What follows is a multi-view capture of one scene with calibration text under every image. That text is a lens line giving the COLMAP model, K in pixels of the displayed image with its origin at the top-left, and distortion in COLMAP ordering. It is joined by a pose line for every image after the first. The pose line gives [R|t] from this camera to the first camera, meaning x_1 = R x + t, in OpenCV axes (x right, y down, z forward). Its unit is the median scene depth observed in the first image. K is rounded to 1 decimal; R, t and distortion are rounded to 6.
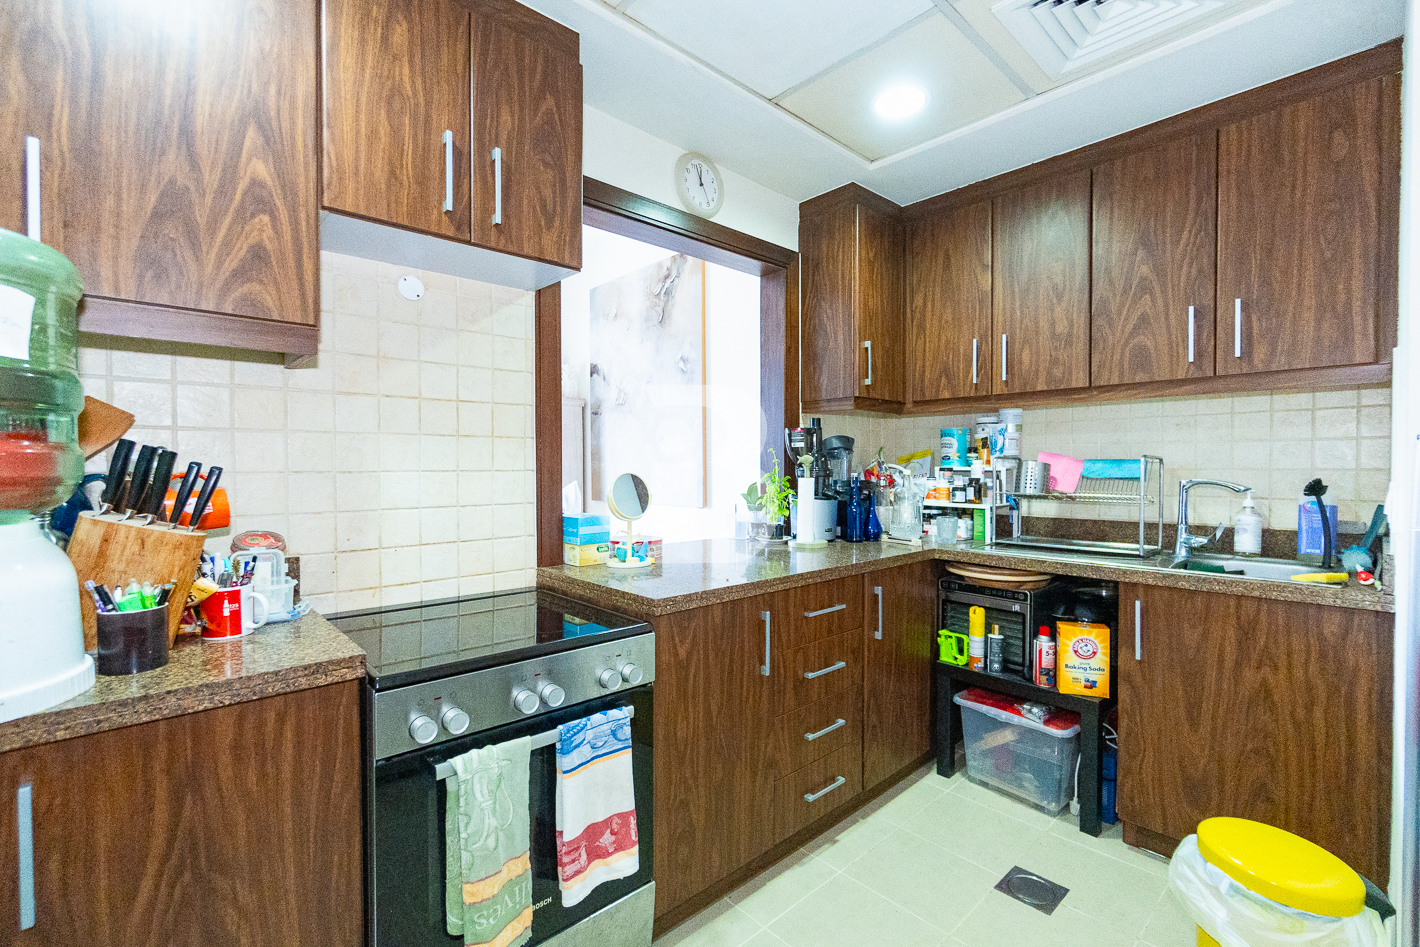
lens RADIAL K [[616.9, 0, 710.0], [0, 616.9, 473.5], [0, 0, 1]] dist [-0.000377, 0.000228]
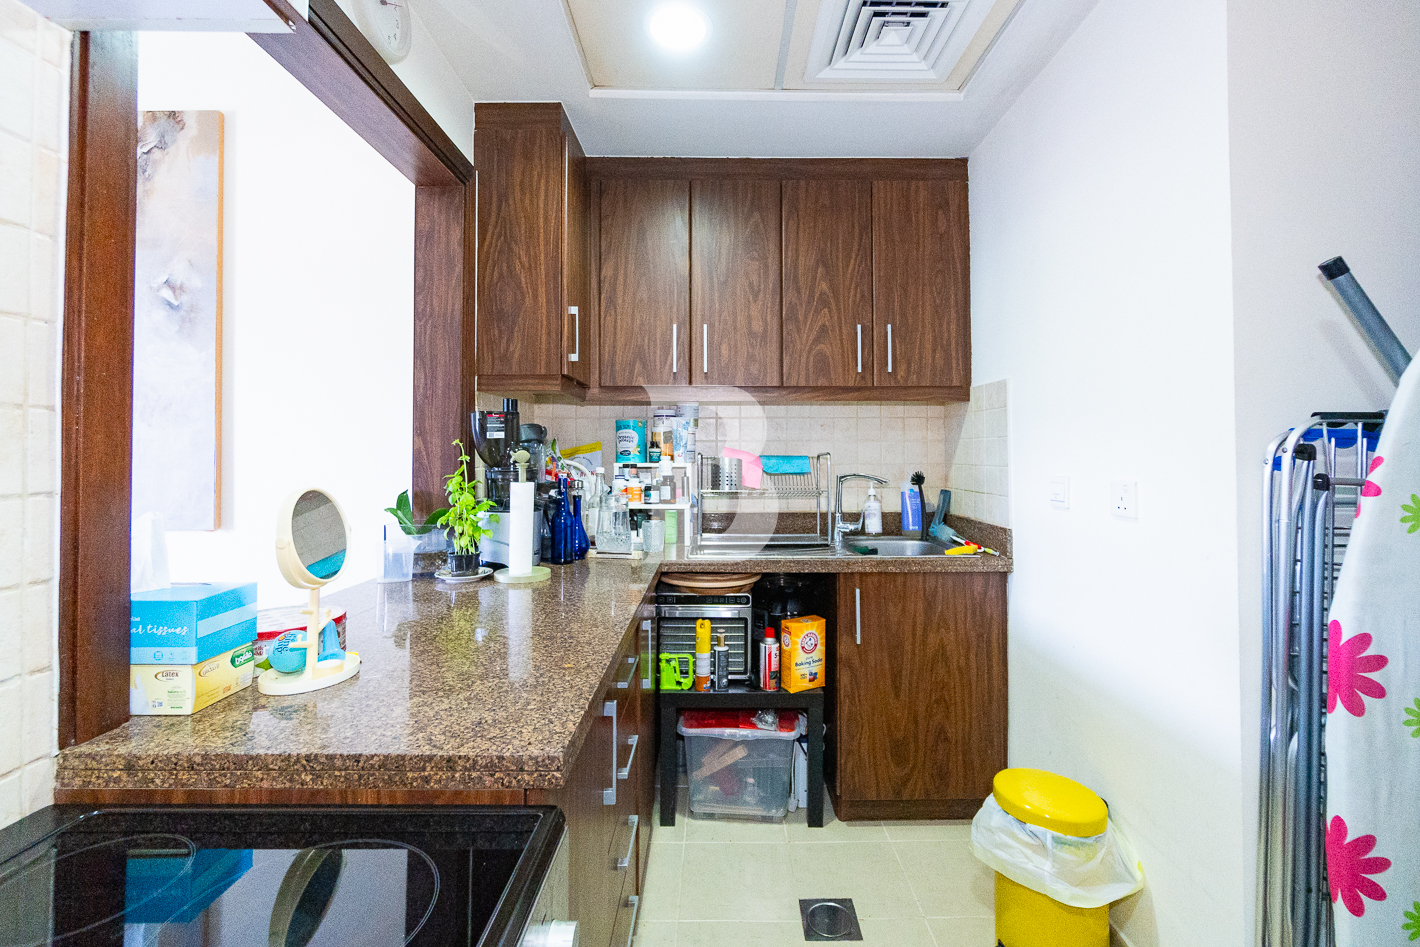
lens RADIAL K [[628.7, 0, 712.6], [0, 628.7, 438.0], [0, 0, 1]] dist [-0.004371, -0.000331]
pose [[0.676281, 0.018897, 0.736402, -0.252602], [0.009358, 0.999370, -0.034239, -0.018751], [-0.736585, 0.030046, 0.675678, 0.379919]]
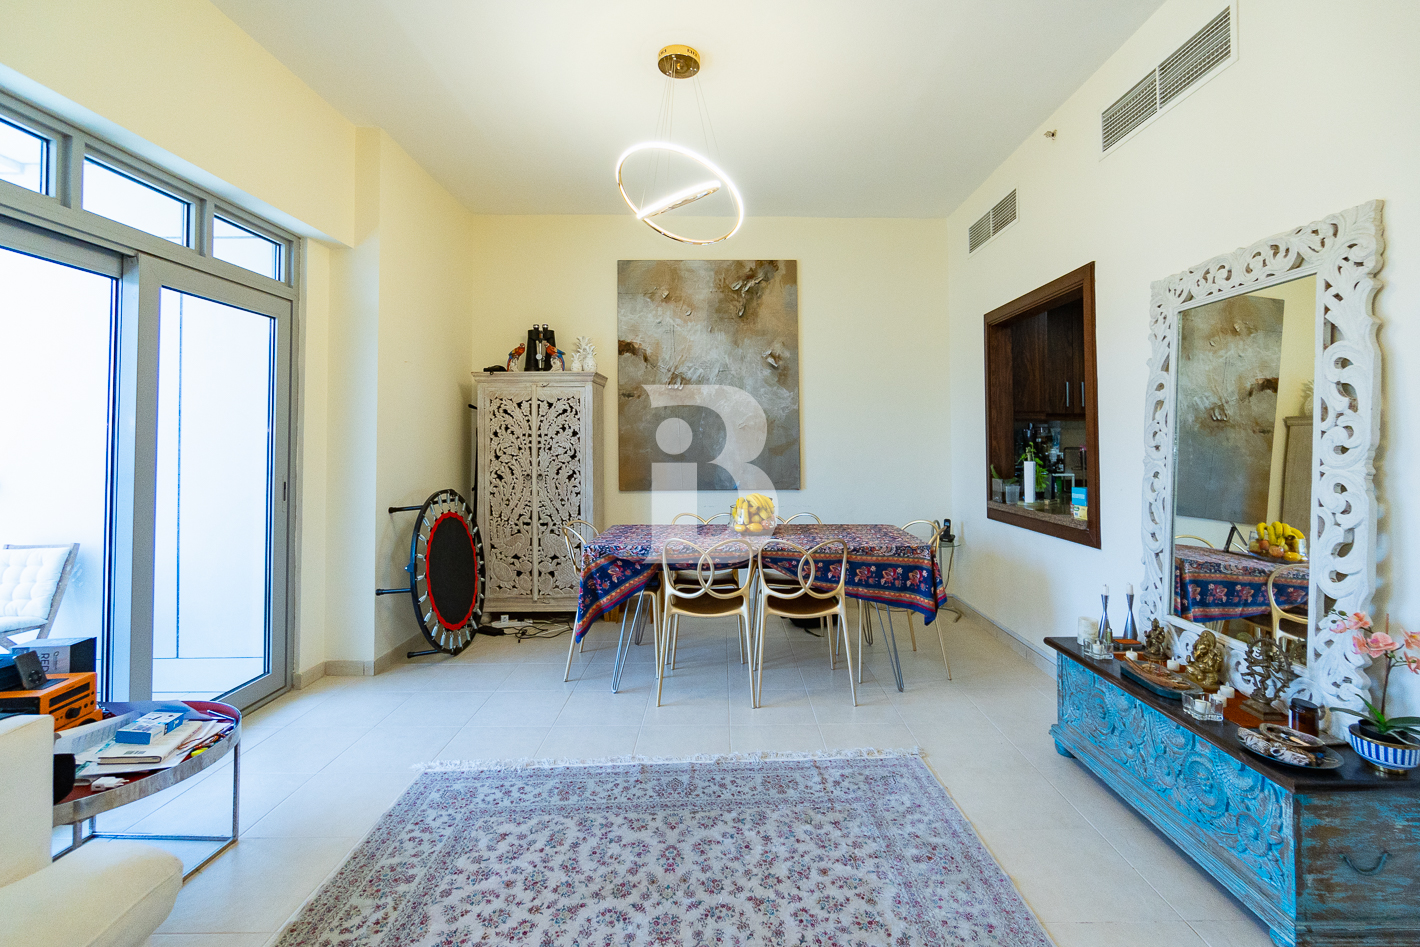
lens RADIAL K [[628.7, 0, 712.6], [0, 628.7, 438.0], [0, 0, 1]] dist [-0.004371, -0.000331]
pose [[0.676822, 0.008780, 0.736095, -1.798489], [0.006594, 0.999816, -0.017989, -0.032605], [-0.736117, 0.017029, 0.676640, 0.596617]]
